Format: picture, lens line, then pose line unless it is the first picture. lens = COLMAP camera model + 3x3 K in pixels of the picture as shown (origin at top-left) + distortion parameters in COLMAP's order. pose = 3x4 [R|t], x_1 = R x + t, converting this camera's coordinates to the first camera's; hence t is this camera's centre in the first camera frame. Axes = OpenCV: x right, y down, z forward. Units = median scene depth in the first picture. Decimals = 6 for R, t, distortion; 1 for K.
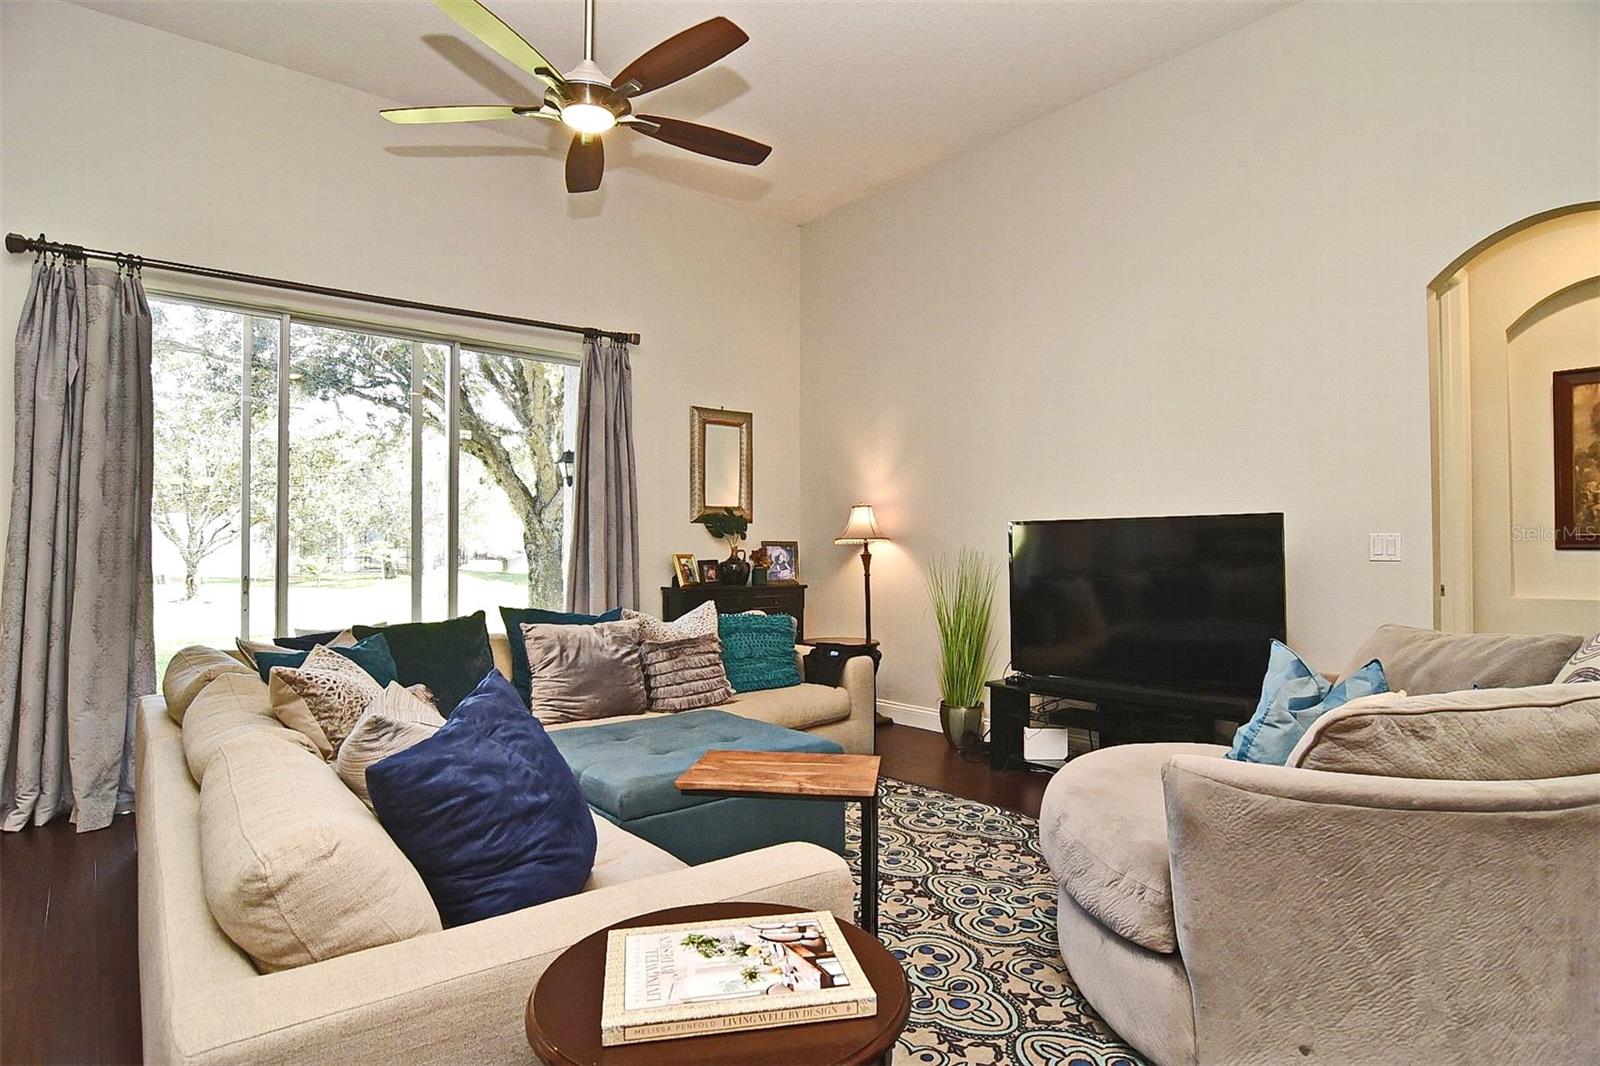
lens RADIAL K [[863.6, 0, 813.0], [0, 863.6, 533.2], [0, 0, 1]] dist [-0.007278, -0.003399]
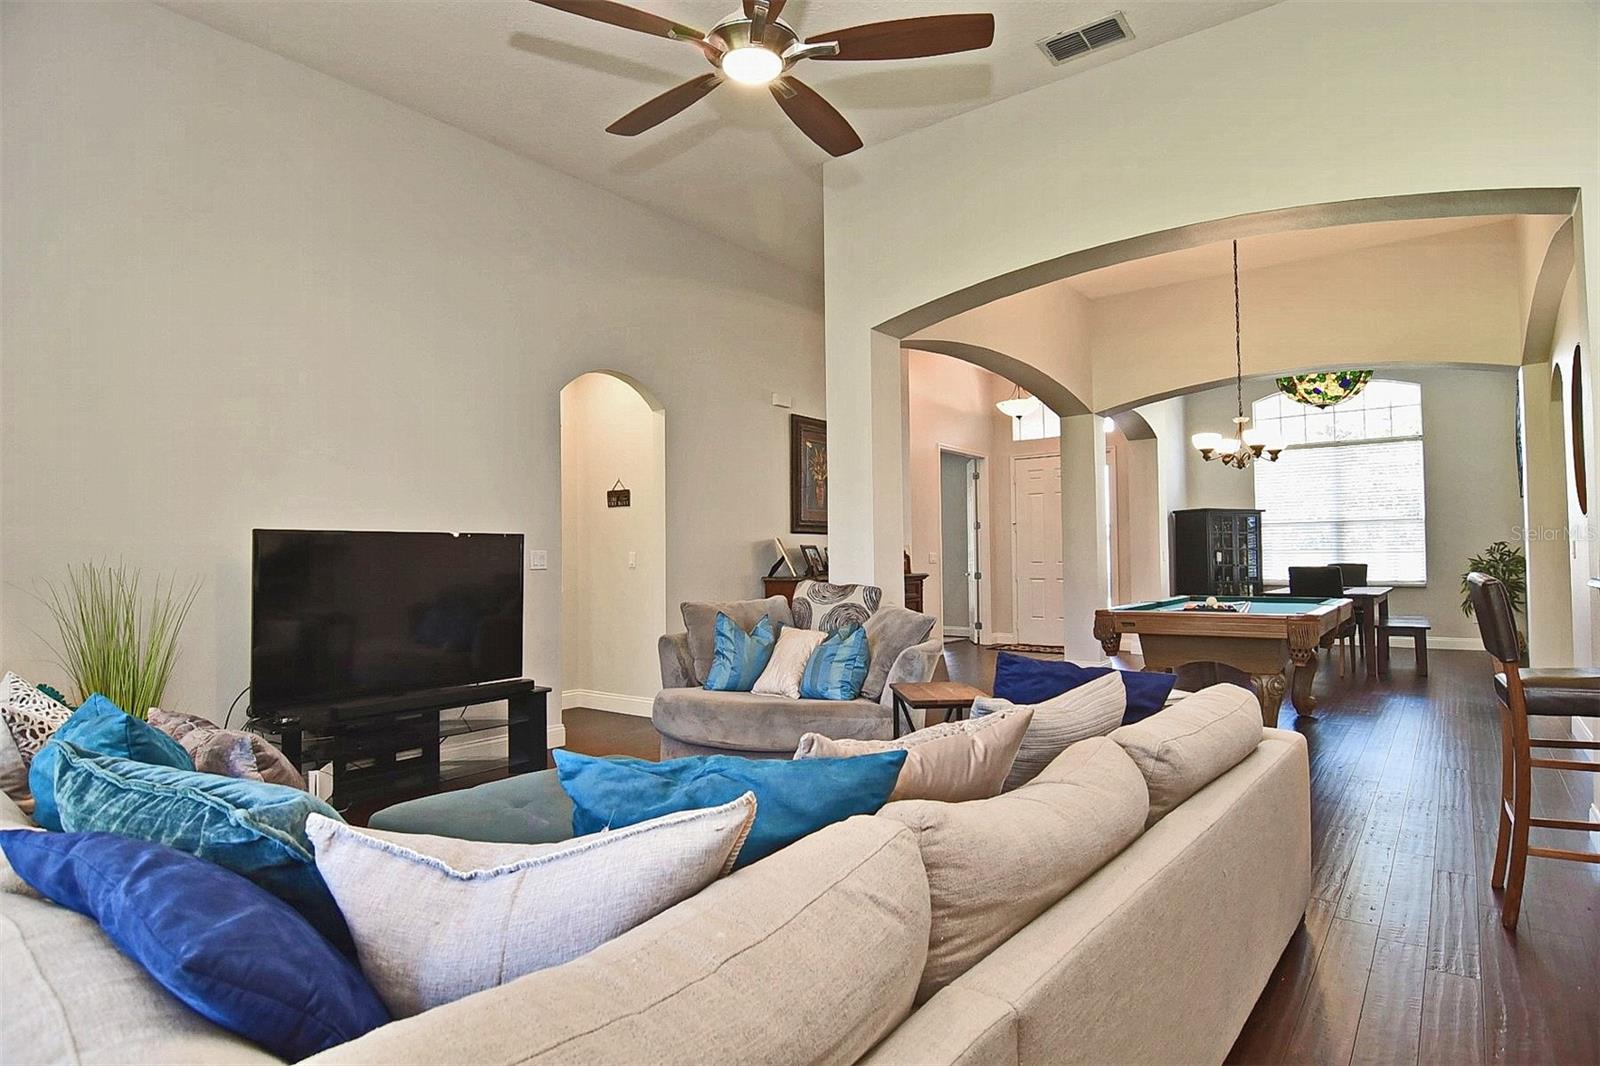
lens RADIAL K [[863.6, 0, 805.5], [0, 863.6, 535.3], [0, 0, 1]] dist [-0.007278, -0.003399]
pose [[-0.201756, 0.035680, 0.978786, -0.537773], [-0.004689, 0.999290, -0.037394, 0.016570], [-0.979425, -0.012135, -0.201445, 0.539935]]
